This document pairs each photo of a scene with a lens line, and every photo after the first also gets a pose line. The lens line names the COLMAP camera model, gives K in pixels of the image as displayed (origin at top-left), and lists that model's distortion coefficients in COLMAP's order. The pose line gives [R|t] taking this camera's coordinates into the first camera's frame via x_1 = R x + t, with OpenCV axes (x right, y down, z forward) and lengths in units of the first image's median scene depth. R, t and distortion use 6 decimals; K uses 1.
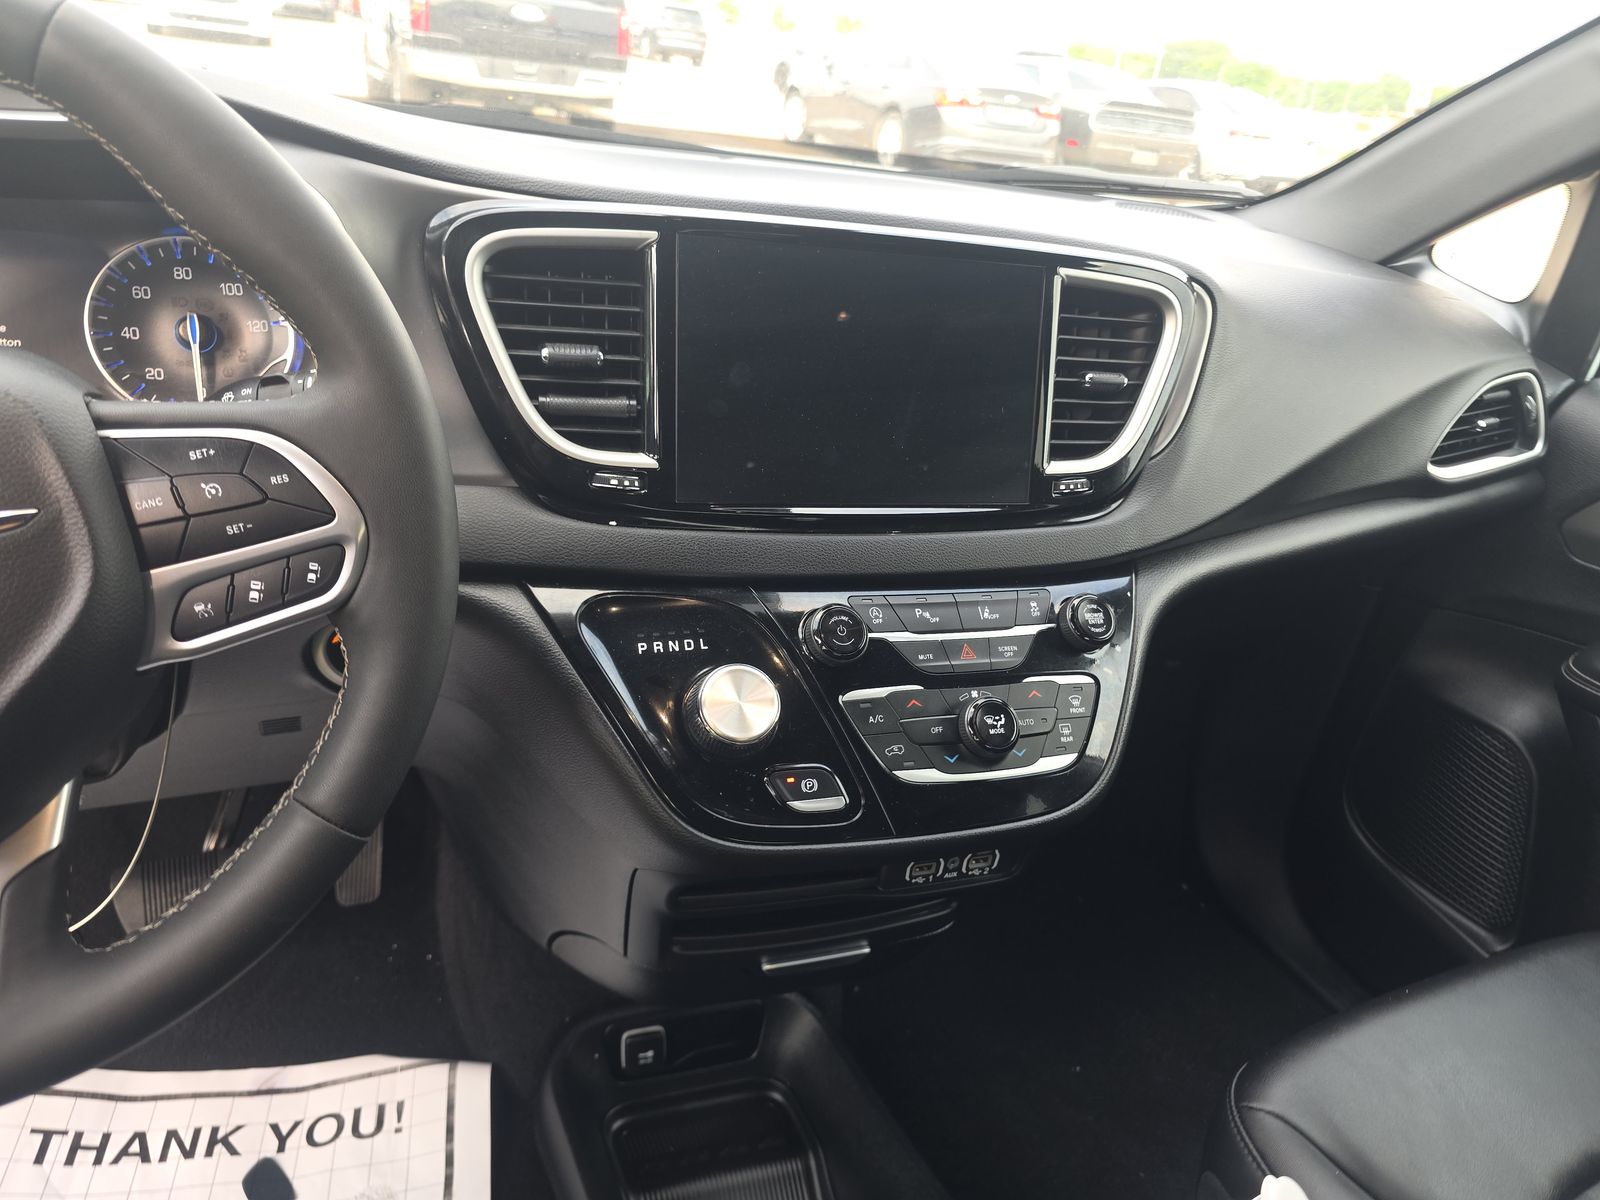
lens RADIAL K [[1092.7, 0, 800.0], [0, 1092.7, 600.0], [0, 0, 1]] dist [0.059367, -0.060756]
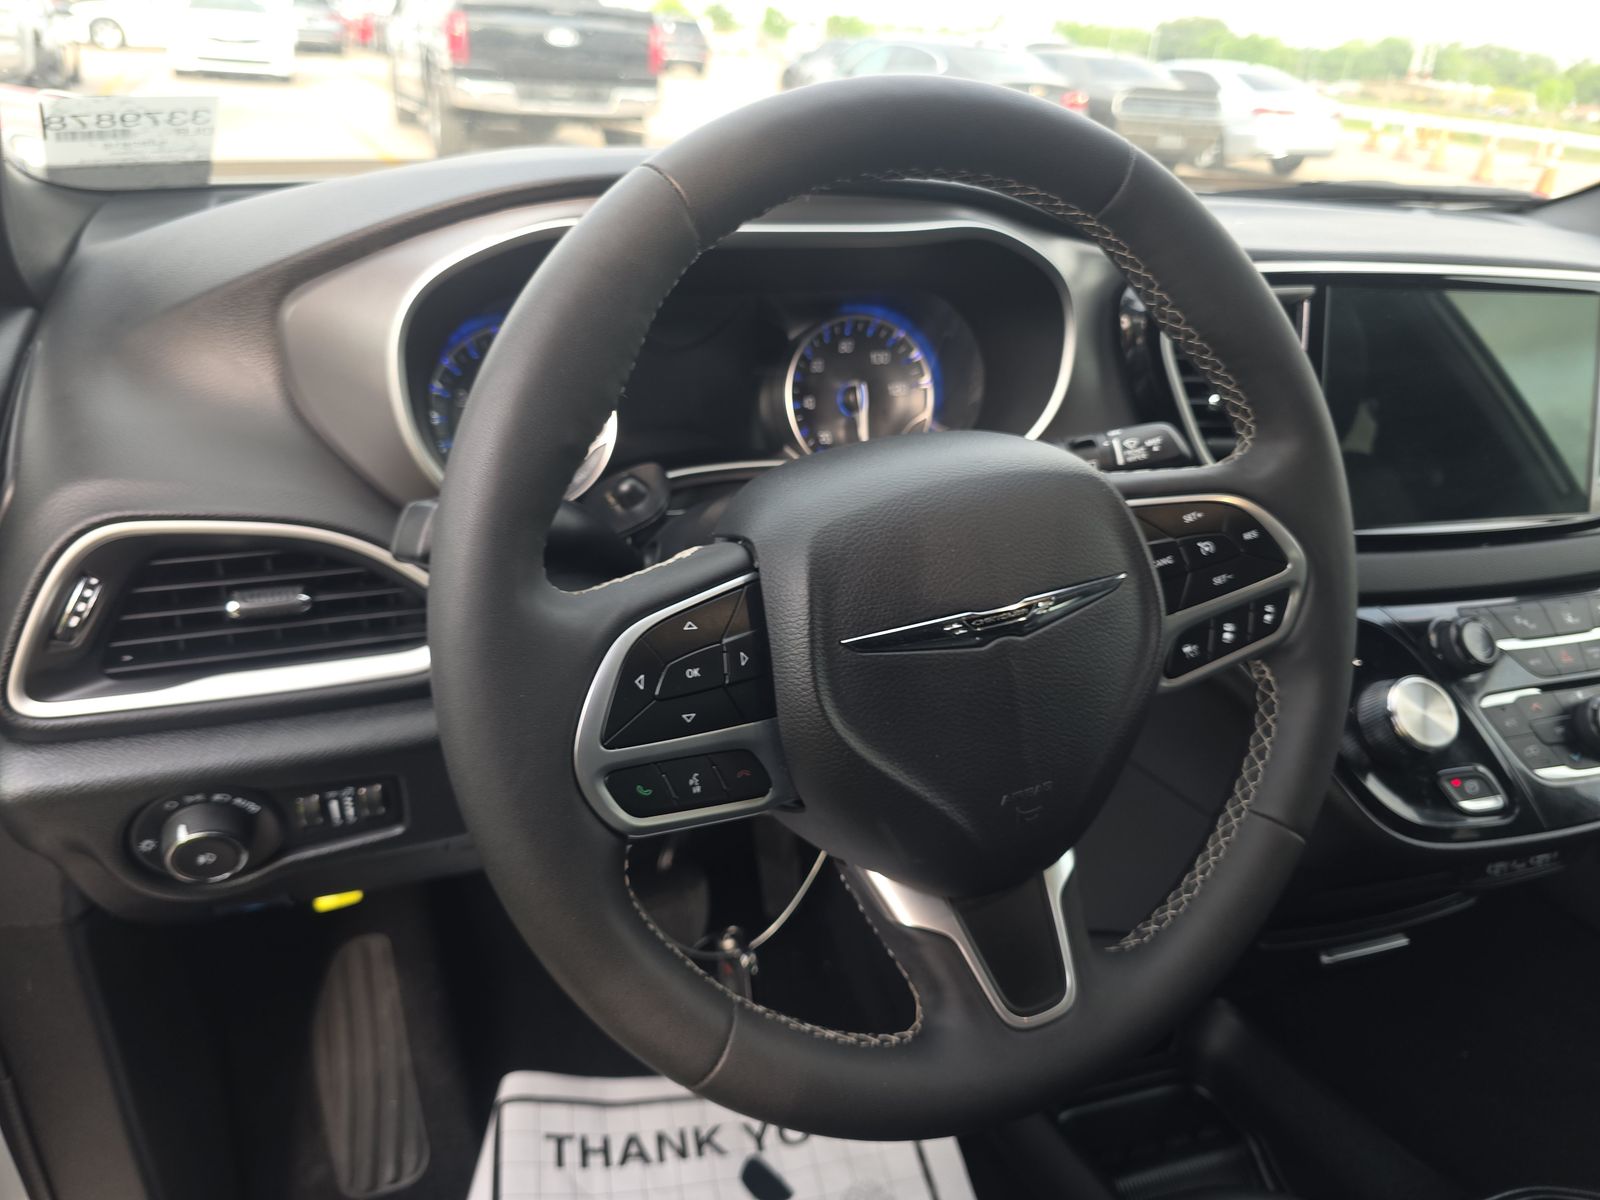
lens RADIAL K [[1120.5, 0, 800.0], [0, 1120.5, 600.0], [0, 0, 1]] dist [-0.007981, -0.005030]
pose [[0.998376, -0.044489, -0.035579, -0.385114], [0.044219, 0.998987, -0.008334, -0.022331], [0.035914, 0.006748, 0.999332, -0.081861]]
